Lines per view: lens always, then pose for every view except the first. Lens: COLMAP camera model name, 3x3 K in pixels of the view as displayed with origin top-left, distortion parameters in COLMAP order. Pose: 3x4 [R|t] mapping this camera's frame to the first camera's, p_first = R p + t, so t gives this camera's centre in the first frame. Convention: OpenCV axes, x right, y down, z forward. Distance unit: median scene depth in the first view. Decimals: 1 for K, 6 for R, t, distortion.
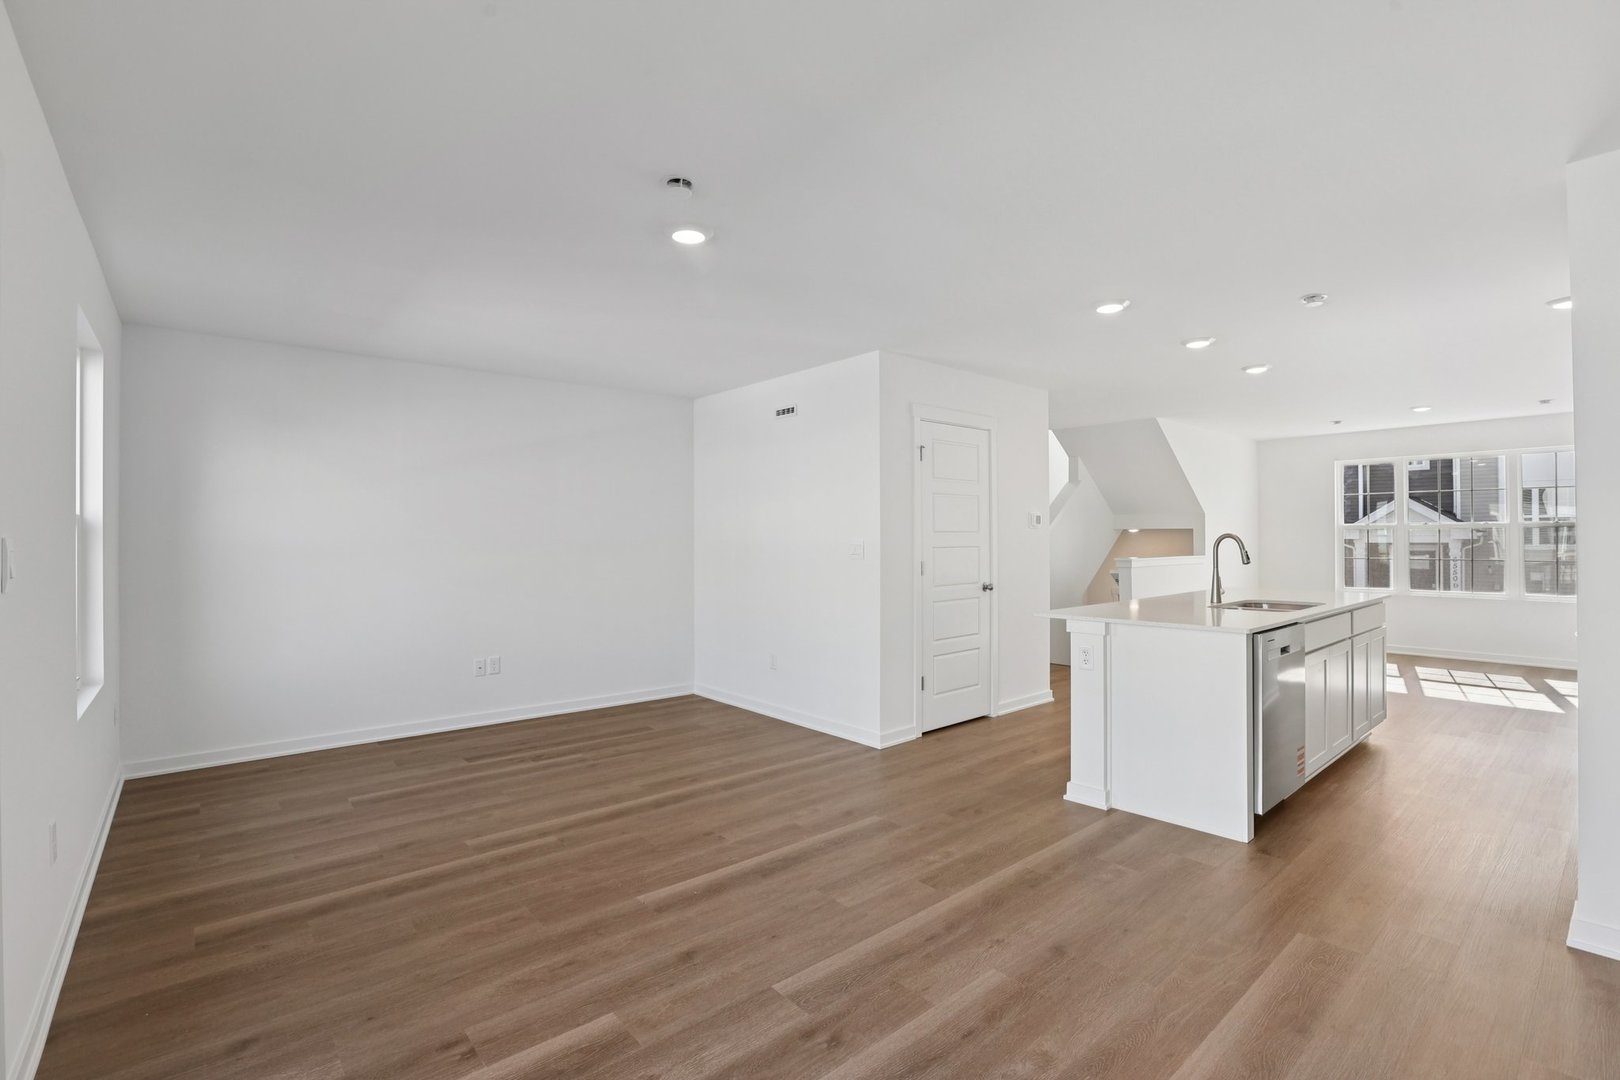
lens RADIAL K [[737.1, 0, 798.2], [0, 737.1, 537.8], [0, 0, 1]] dist [-0.048888, 0.012956]
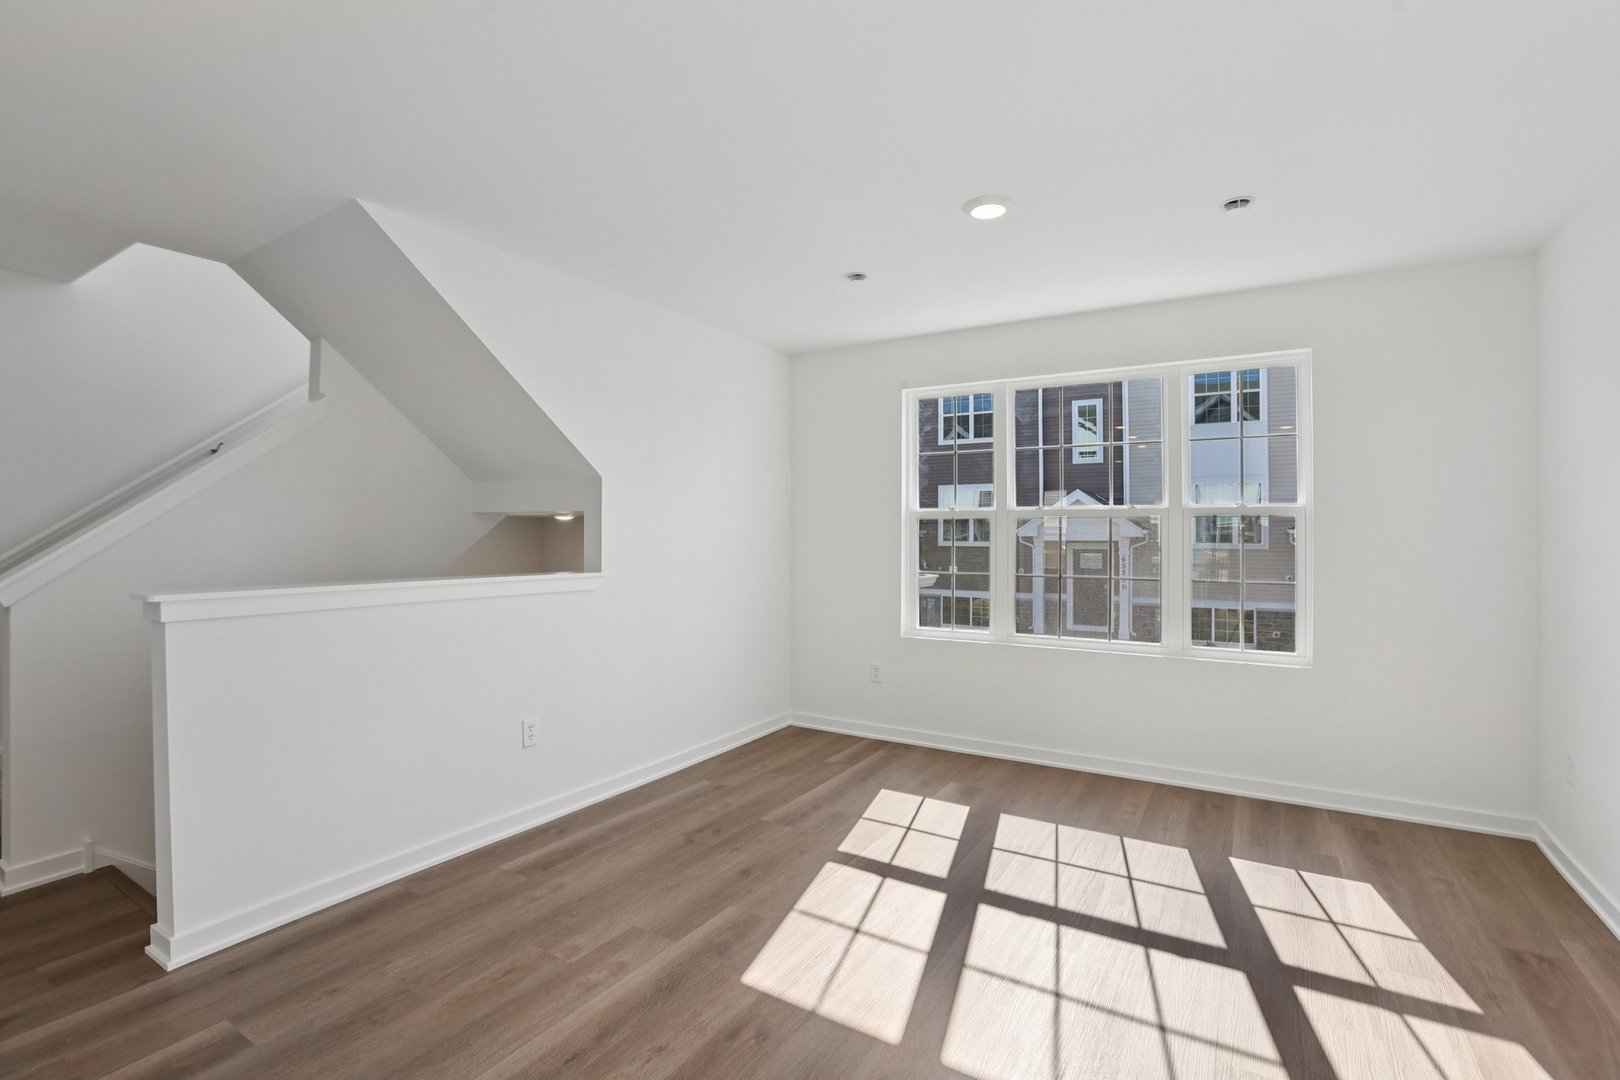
lens RADIAL K [[737.1, 0, 799.2], [0, 737.1, 534.1], [0, 0, 1]] dist [-0.048888, 0.012956]
pose [[0.952156, 0.002266, 0.305603, 1.374983], [-0.001987, 0.999997, -0.001222, 0.001986], [-0.305605, 0.000556, 0.952158, 1.361062]]
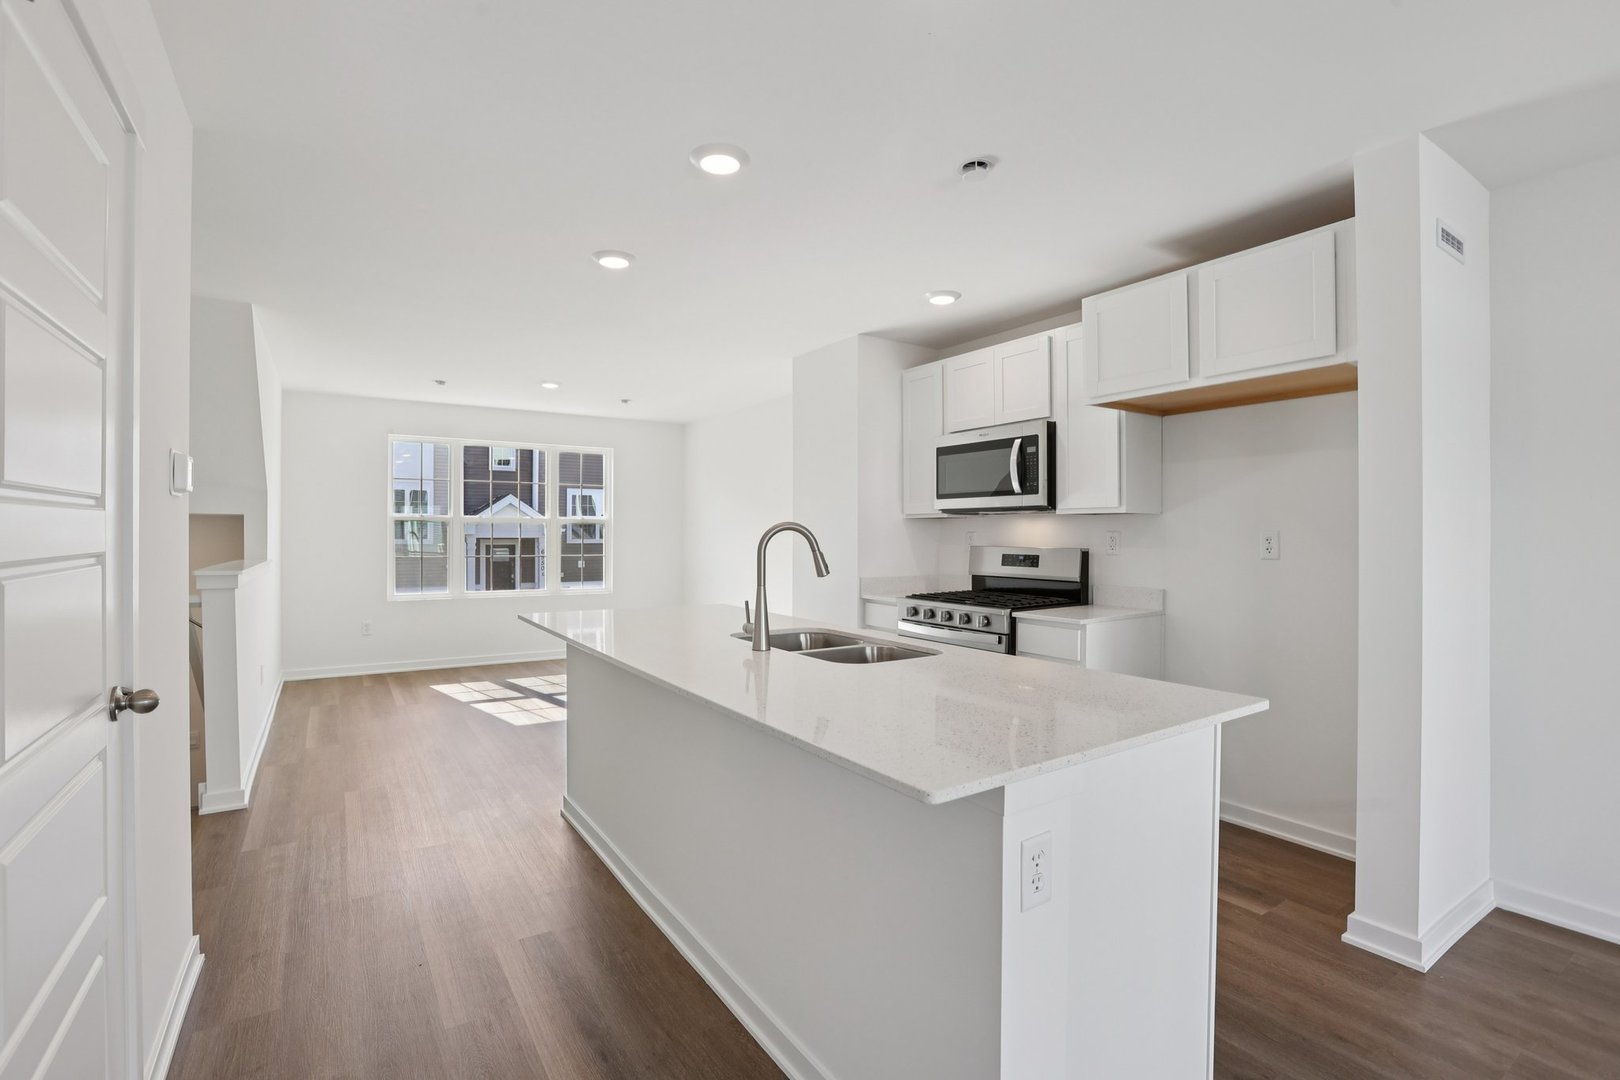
lens RADIAL K [[737.1, 0, 793.7], [0, 737.1, 536.0], [0, 0, 1]] dist [-0.048888, 0.012956]
pose [[0.132470, 0.001132, 0.991186, 0.039281], [-0.006546, 0.999979, -0.000268, 0.006139], [-0.991165, -0.006453, 0.132475, 1.218776]]
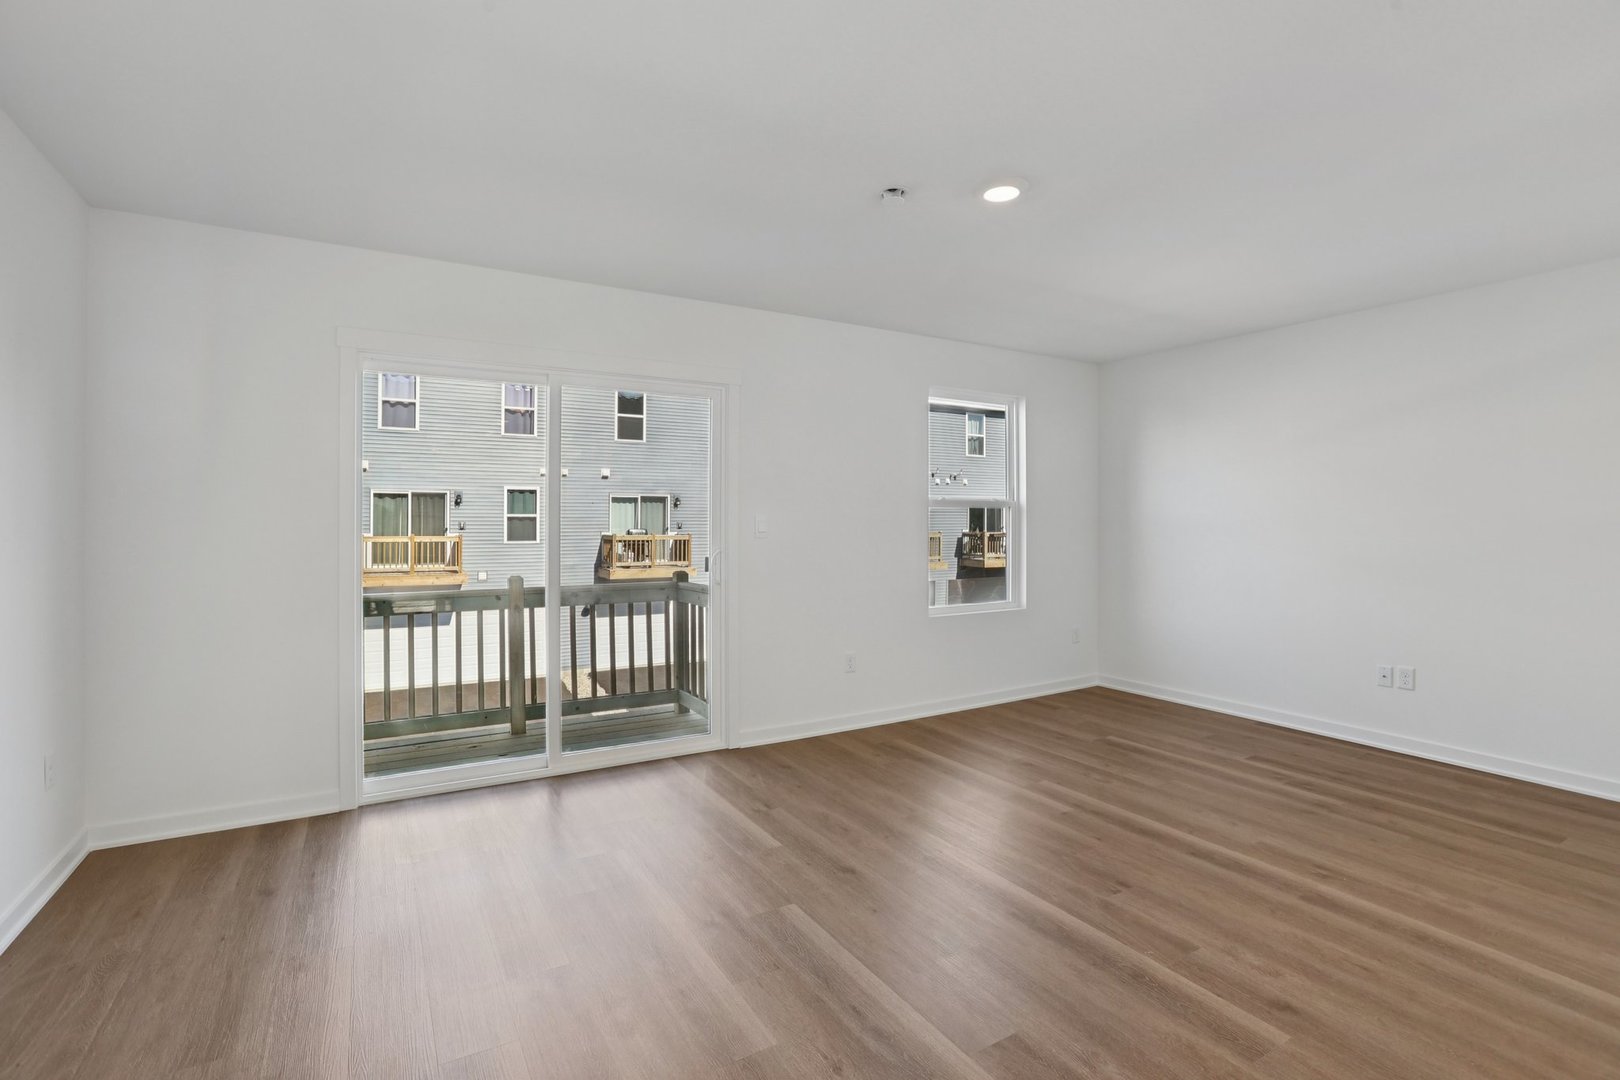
lens RADIAL K [[737.1, 0, 791.9], [0, 737.1, 520.5], [0, 0, 1]] dist [-0.048888, 0.012956]
pose [[-0.177742, 0.002523, -0.984074, 0.738192], [0.003605, 0.999992, 0.001913, 0.004610], [0.984071, -0.003208, -0.177749, 0.807451]]
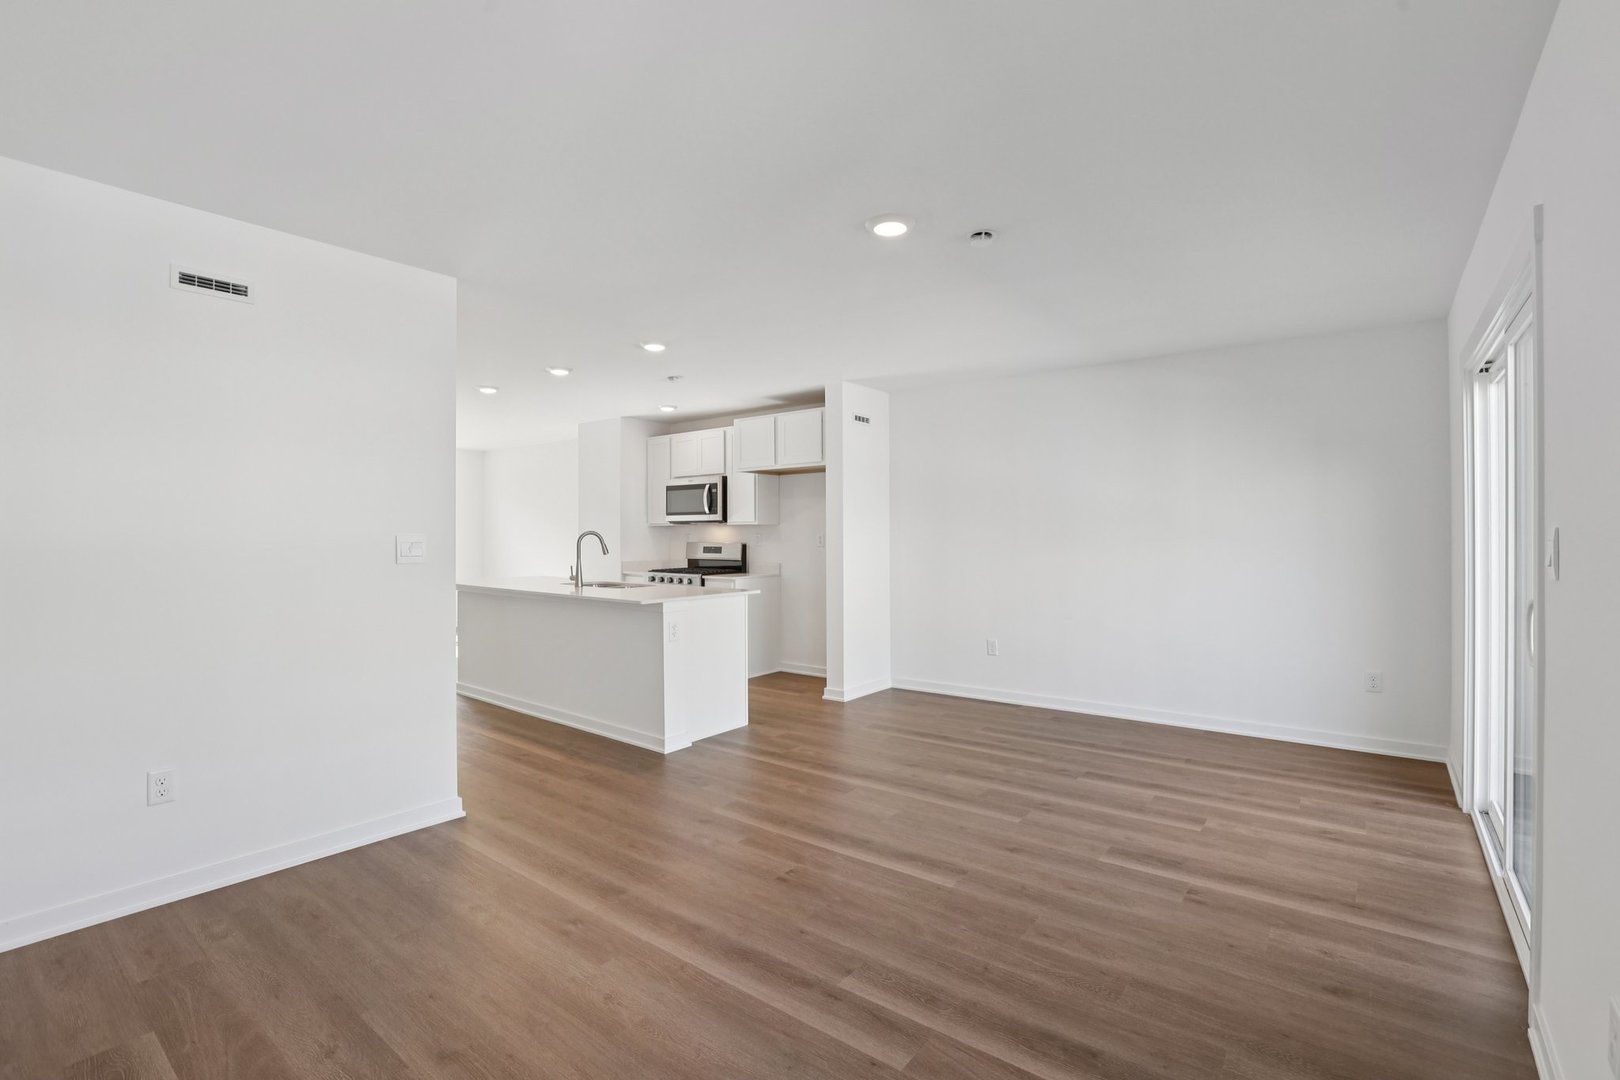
lens RADIAL K [[737.1, 0, 806.0], [0, 737.1, 533.6], [0, 0, 1]] dist [-0.048888, 0.012956]
pose [[-0.203437, 0.005772, 0.979071, -0.987117], [-0.001125, 0.999981, -0.006129, 0.008150], [-0.979087, -0.002348, -0.203426, 1.179365]]
